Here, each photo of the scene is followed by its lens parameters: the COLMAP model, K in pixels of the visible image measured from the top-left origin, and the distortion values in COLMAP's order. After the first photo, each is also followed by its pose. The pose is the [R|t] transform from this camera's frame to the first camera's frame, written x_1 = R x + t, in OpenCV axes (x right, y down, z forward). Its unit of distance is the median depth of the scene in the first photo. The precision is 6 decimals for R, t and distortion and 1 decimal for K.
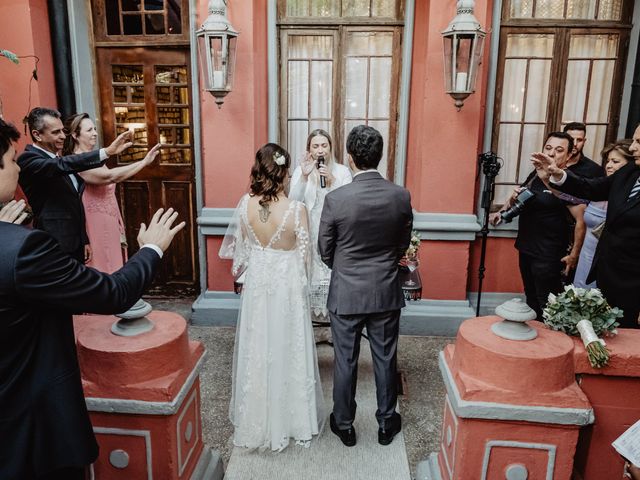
lens RADIAL K [[537.0, 0, 303.9], [0, 537.0, 239.8], [0, 0, 1]] dist [-0.006397, -0.008158]
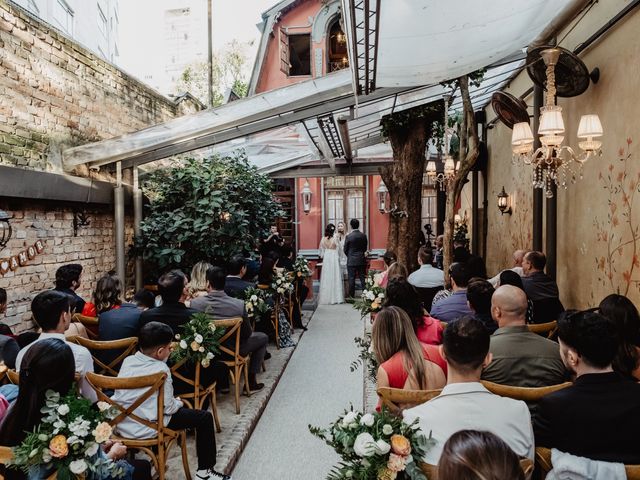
lens RADIAL K [[537.0, 0, 303.9], [0, 537.0, 239.8], [0, 0, 1]] dist [-0.006397, -0.008158]
pose [[0.999703, -0.022874, 0.008361, -0.198142], [0.024118, 0.977522, -0.209451, 0.516464], [-0.003382, 0.209591, 0.977783, -1.914276]]
